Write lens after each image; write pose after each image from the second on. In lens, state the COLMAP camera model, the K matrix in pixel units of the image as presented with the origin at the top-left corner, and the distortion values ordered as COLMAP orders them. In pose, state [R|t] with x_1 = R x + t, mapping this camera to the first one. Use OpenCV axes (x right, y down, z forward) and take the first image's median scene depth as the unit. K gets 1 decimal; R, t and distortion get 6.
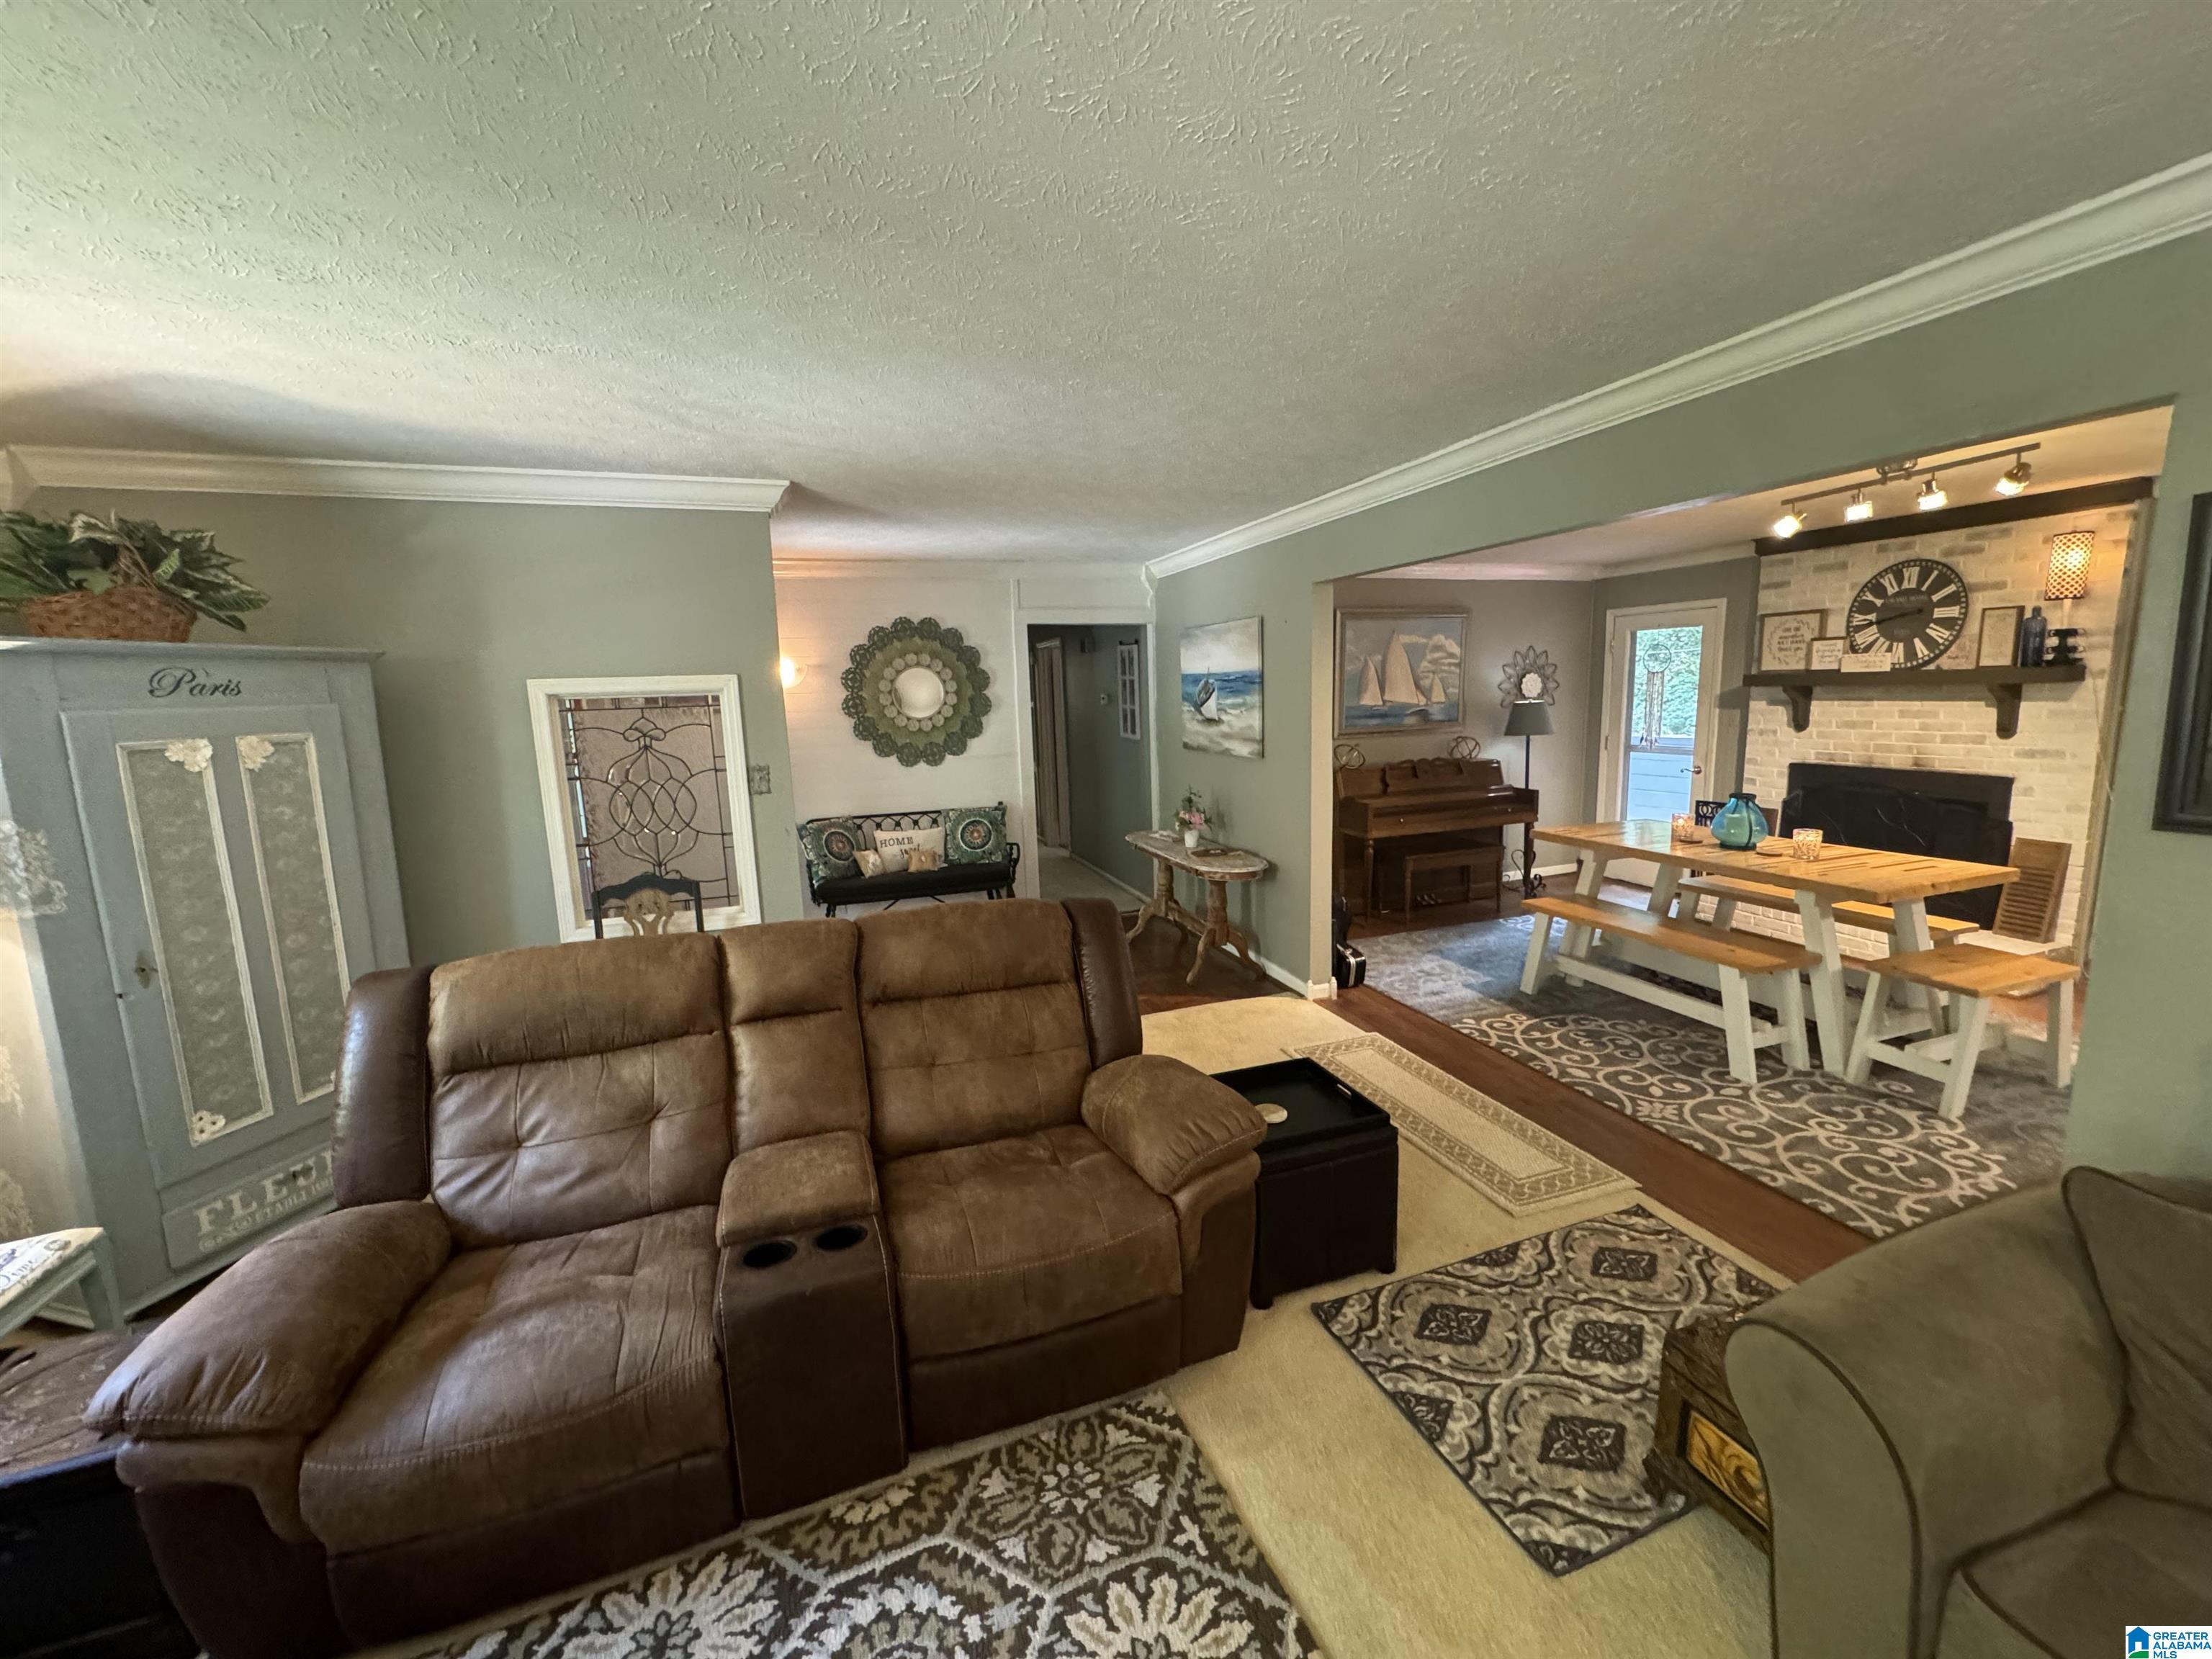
lens RADIAL K [[883.7, 0, 1107.8], [0, 883.7, 827.7], [0, 0, 1]] dist [-0.002660, 0.000619]
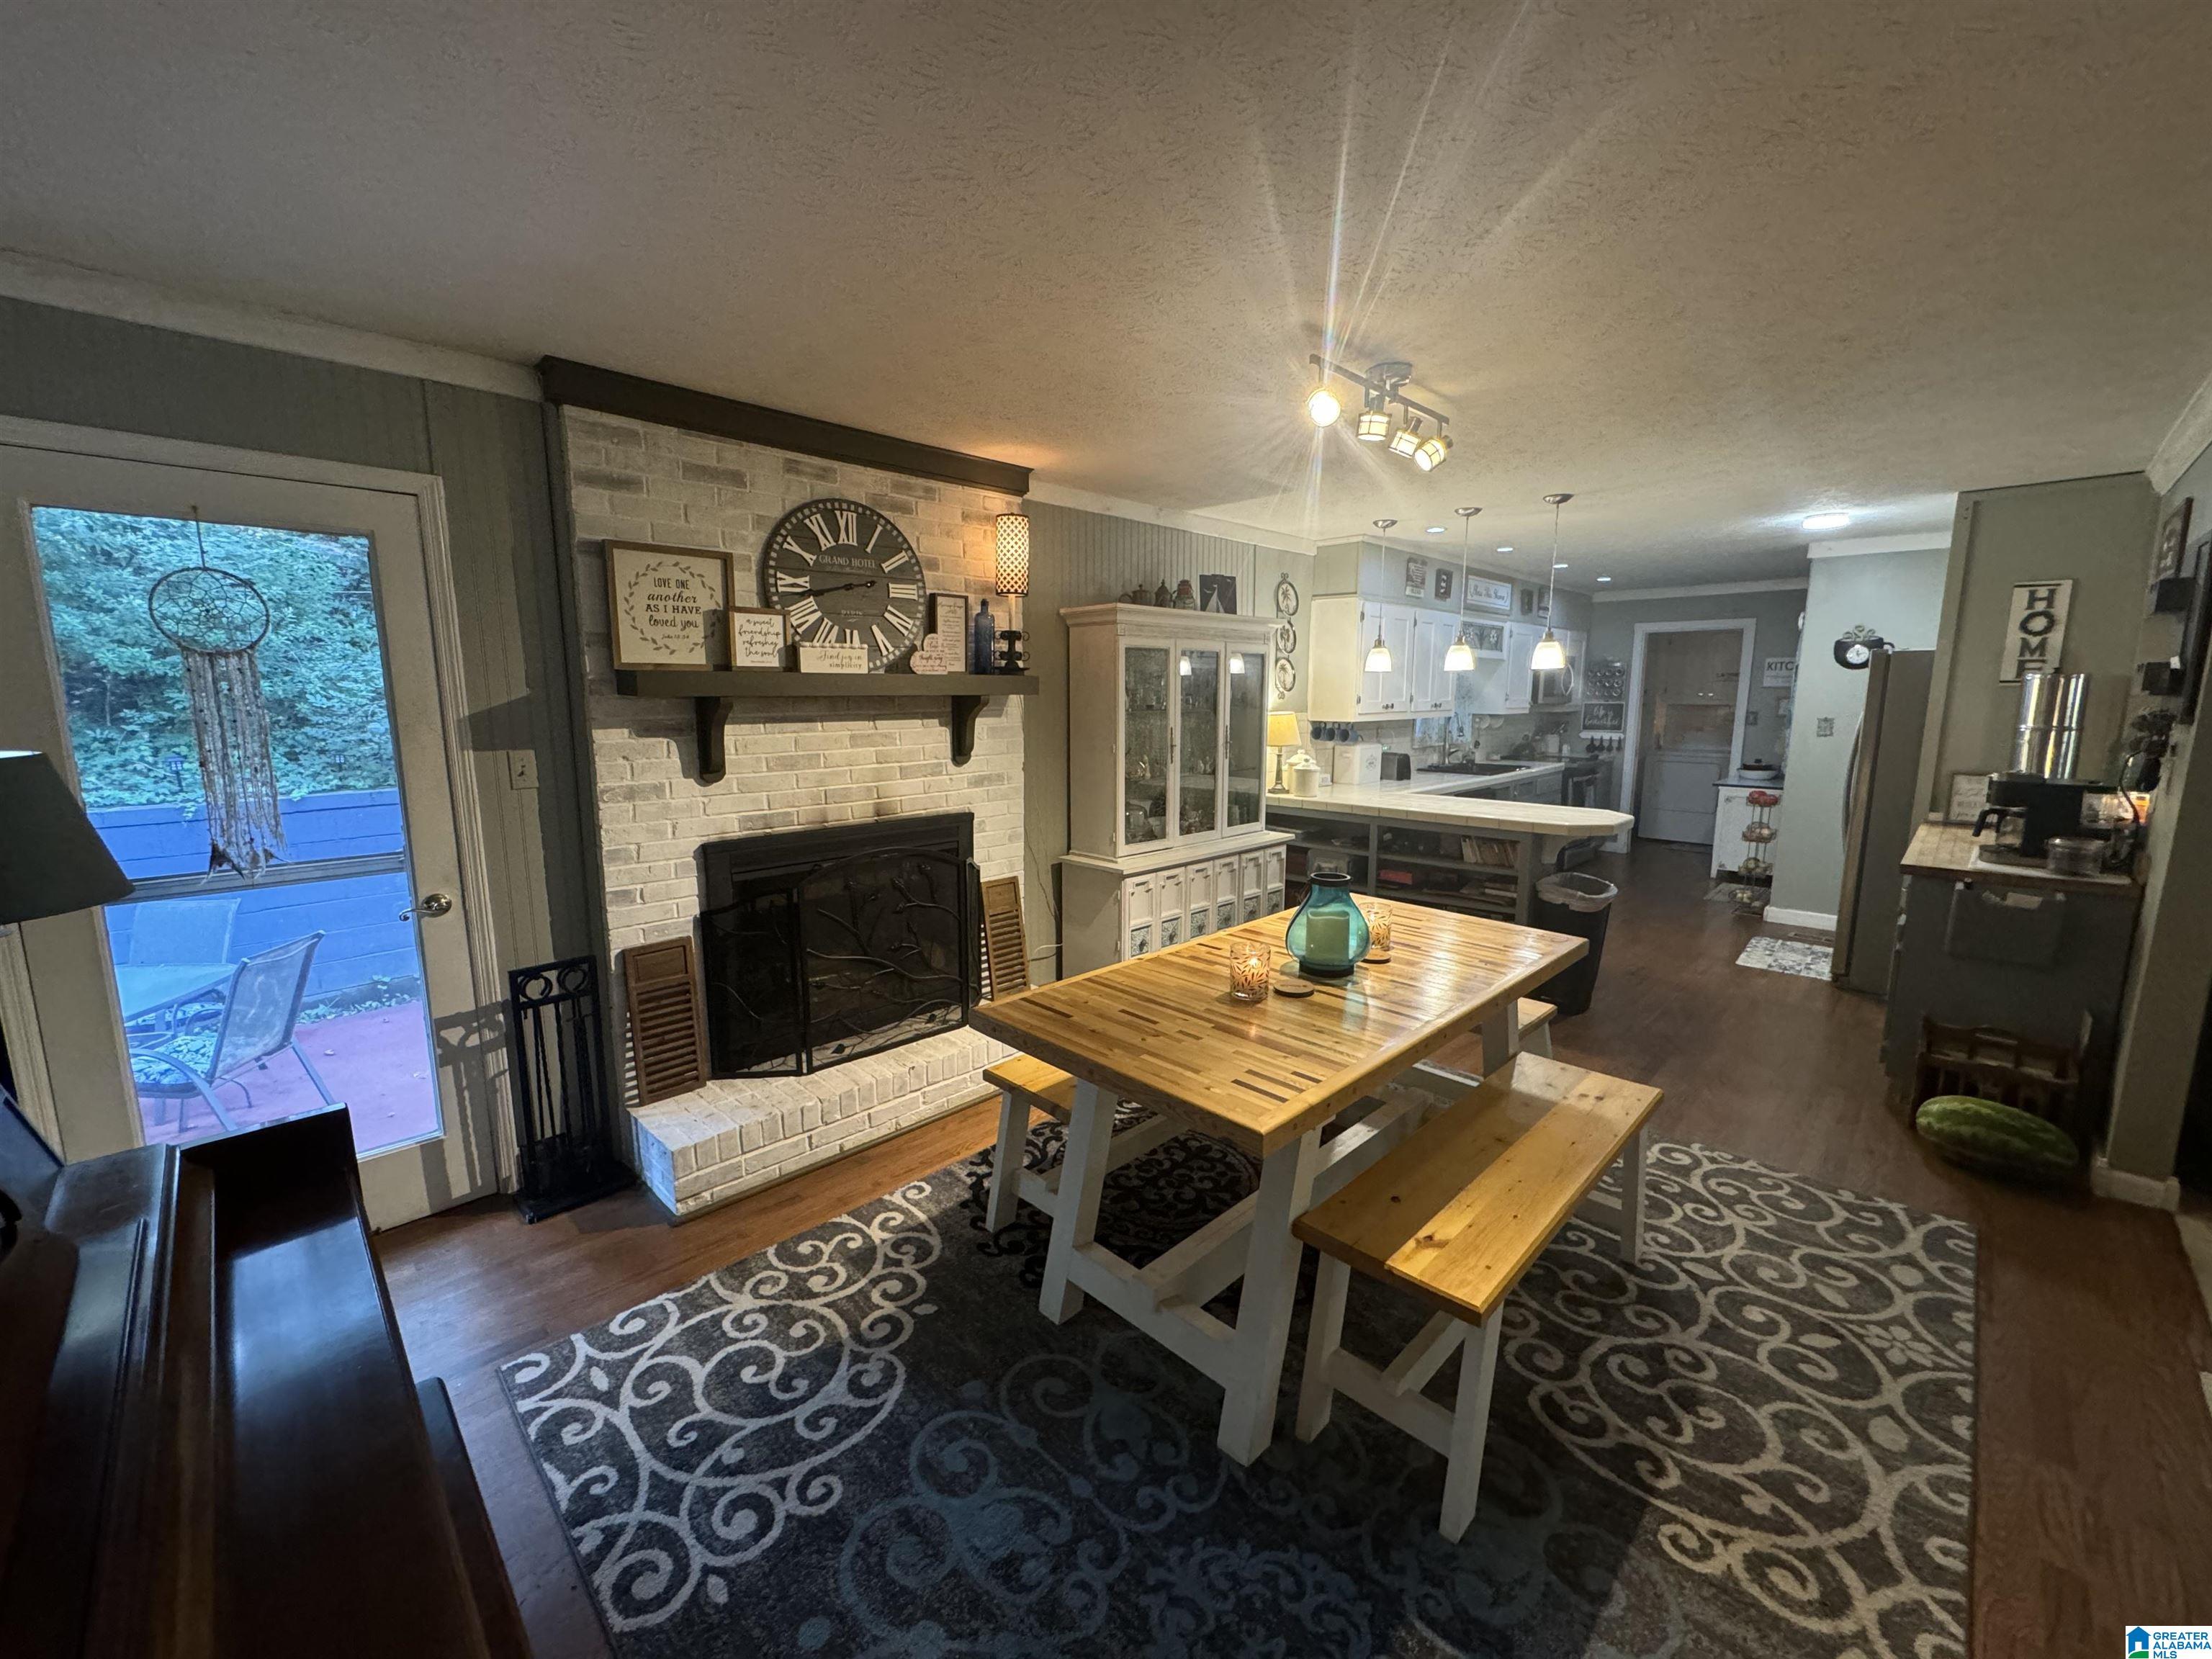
lens RADIAL K [[883.7, 0, 1107.8], [0, 883.7, 827.7], [0, 0, 1]] dist [-0.002660, 0.000619]
pose [[-0.435256, -0.111560, 0.893368, 0.243662], [0.151830, 0.968985, 0.194976, -0.176318], [-0.887412, 0.220505, -0.404818, 1.183561]]
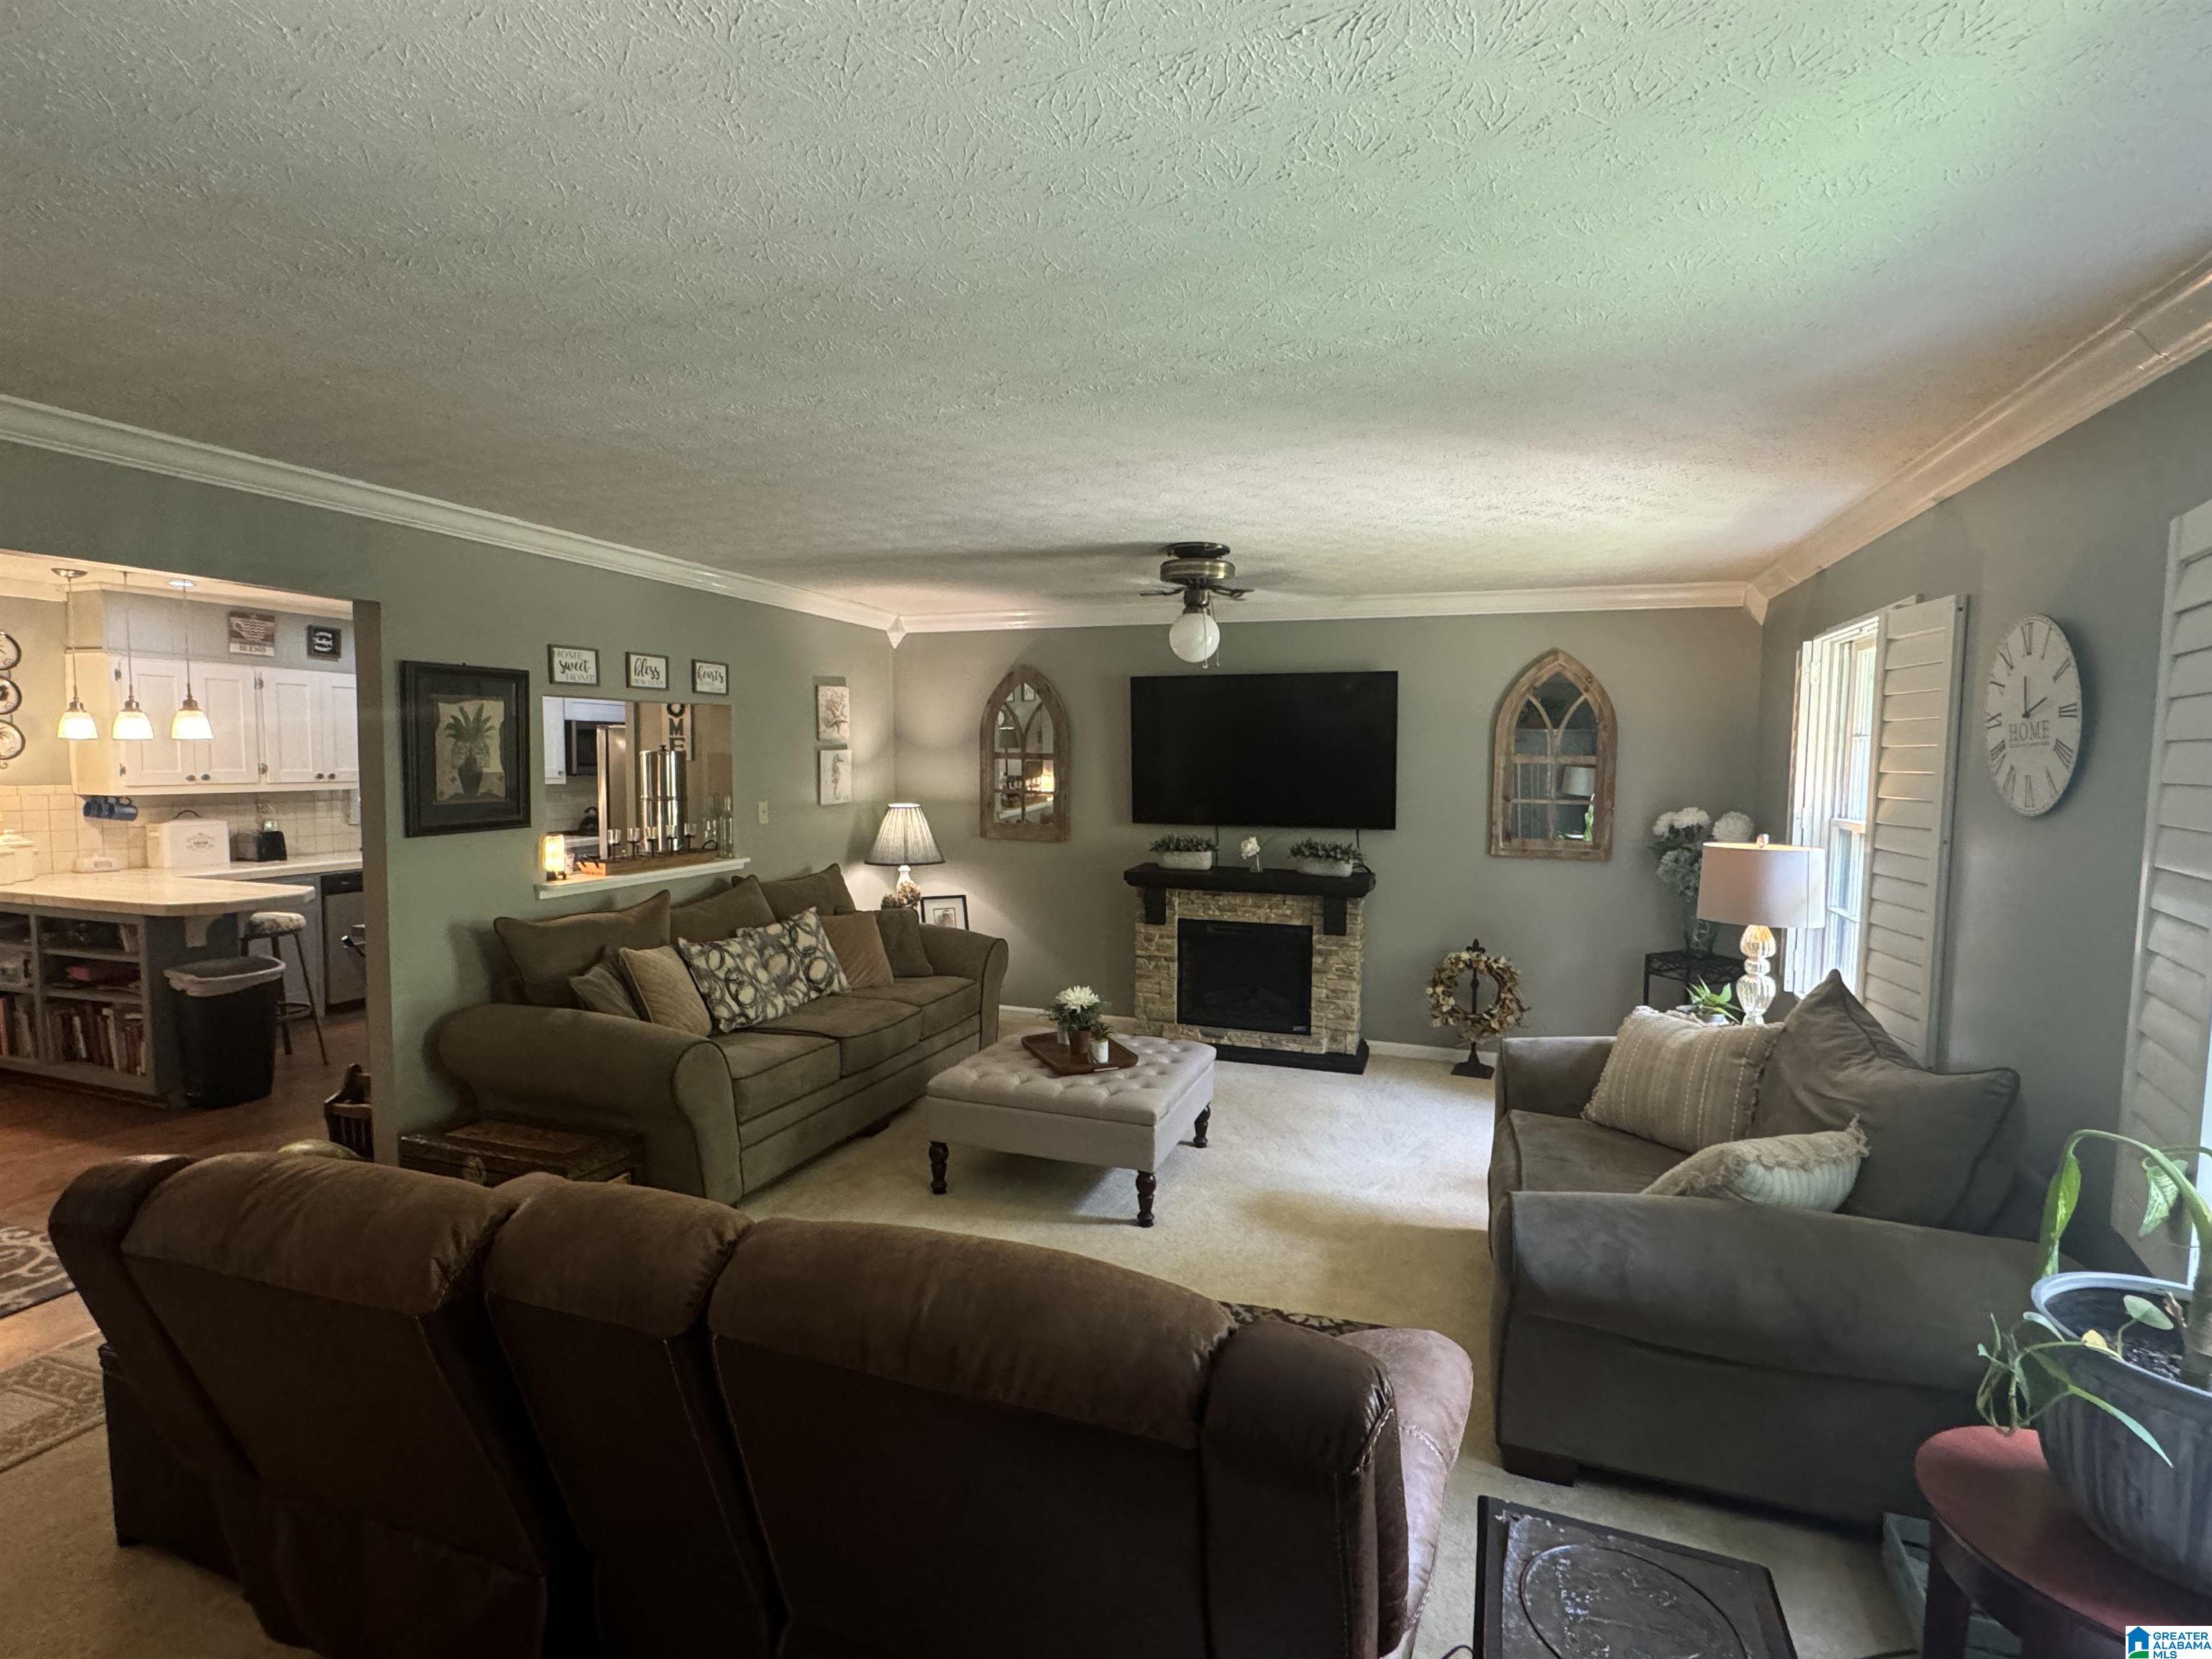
lens RADIAL K [[1081.0, 0, 1103.6], [0, 1081.0, 830.2], [0, 0, 1]] dist [-0.000486, -0.000008]
pose [[-0.772563, -0.024276, 0.634473, -0.474298], [0.109975, 0.979050, 0.171370, -0.084071], [-0.625341, 0.202170, -0.753708, 0.627912]]
